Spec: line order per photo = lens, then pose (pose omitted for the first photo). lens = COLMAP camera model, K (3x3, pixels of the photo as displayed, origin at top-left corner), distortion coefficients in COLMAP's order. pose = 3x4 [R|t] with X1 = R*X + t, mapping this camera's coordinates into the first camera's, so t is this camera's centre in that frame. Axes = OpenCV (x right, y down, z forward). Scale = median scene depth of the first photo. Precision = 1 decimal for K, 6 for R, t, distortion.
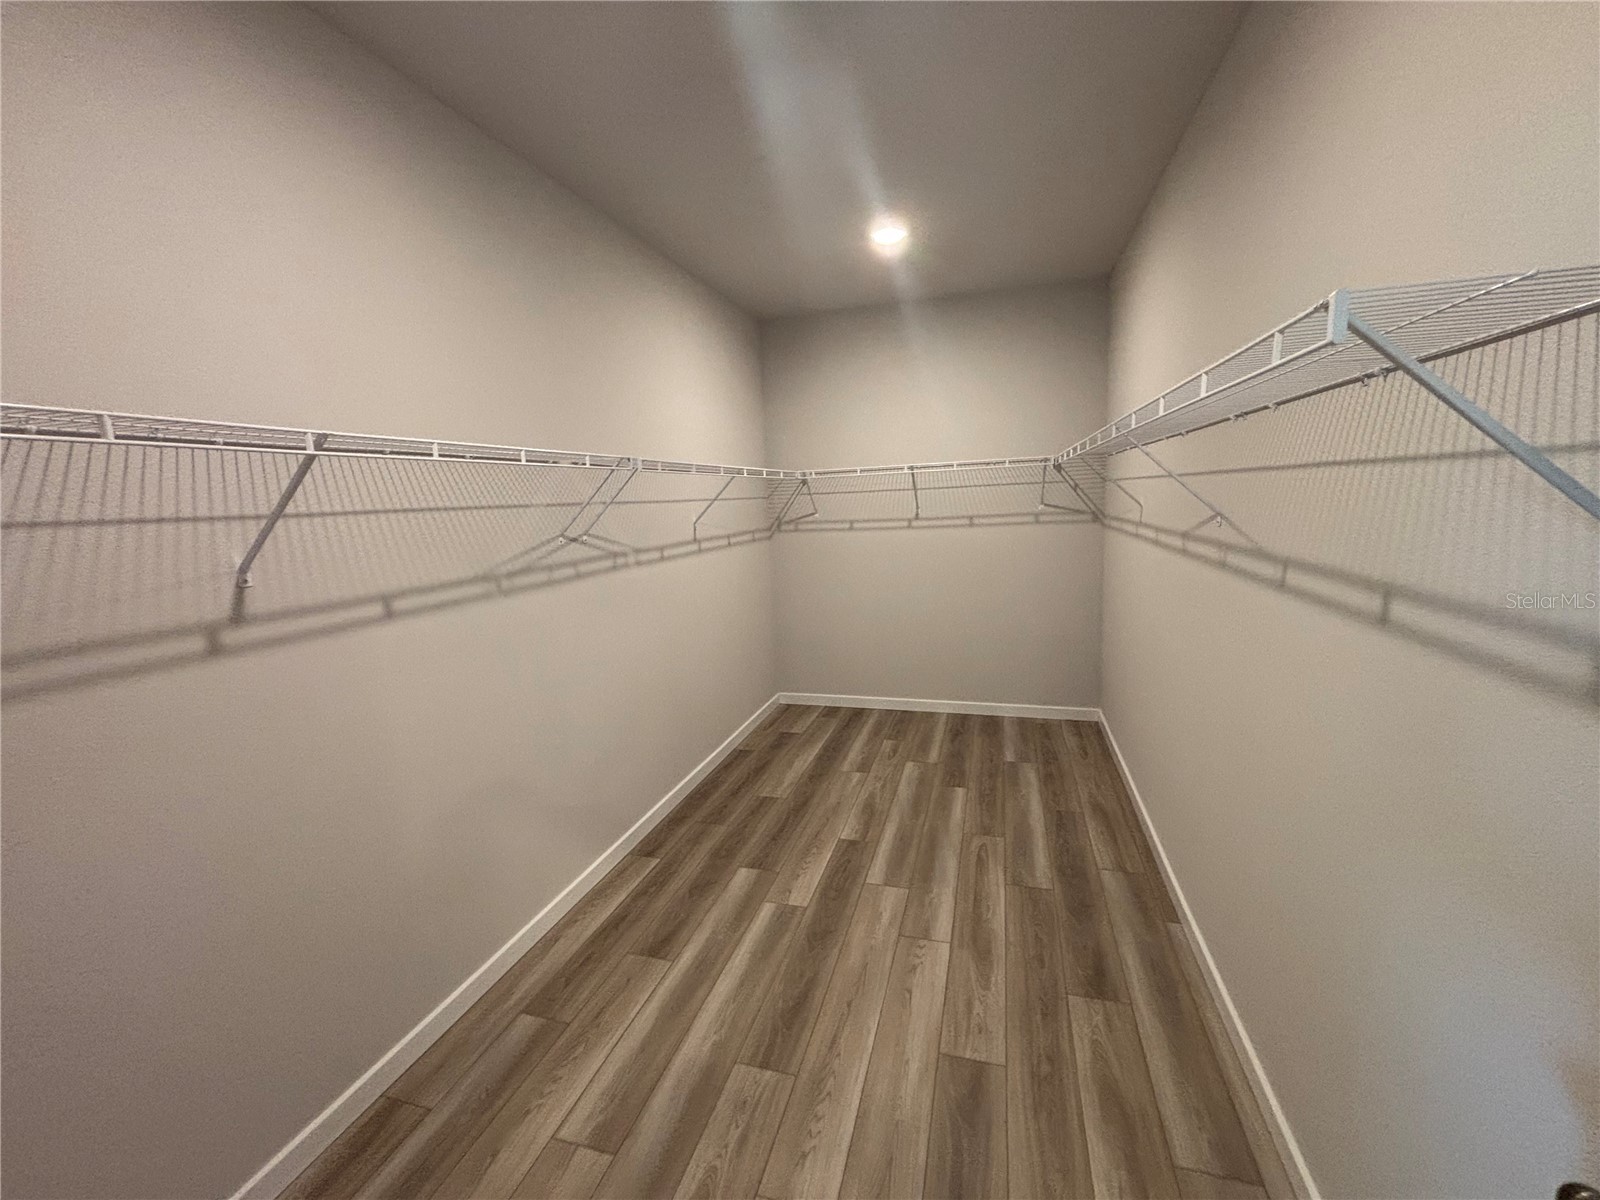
lens RADIAL K [[648.3, 0, 803.0], [0, 648.3, 595.4], [0, 0, 1]] dist [-0.000467, -0.000045]
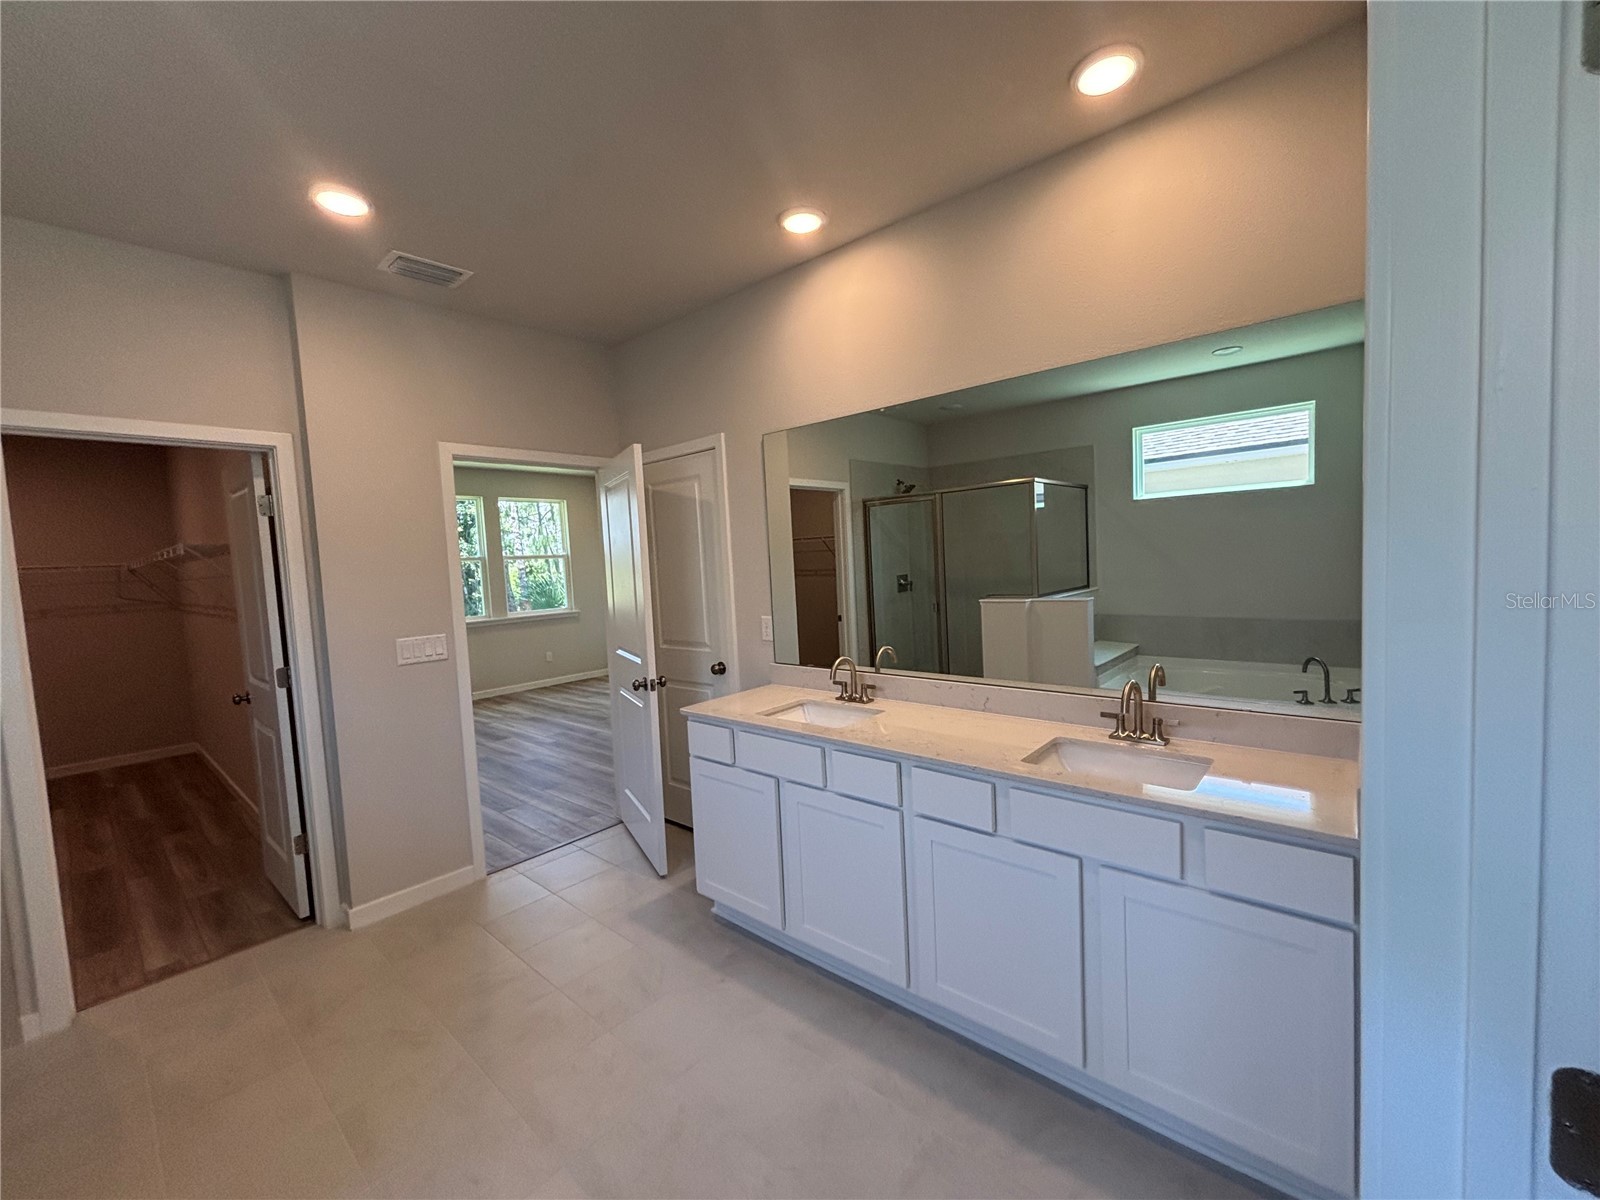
lens RADIAL K [[648.3, 0, 803.0], [0, 648.3, 595.4], [0, 0, 1]] dist [-0.000467, -0.000045]
pose [[0.414112, -0.028964, 0.909765, -0.245906], [0.174592, 0.983462, -0.048161, 0.152164], [-0.893325, 0.178781, 0.412321, -0.755362]]
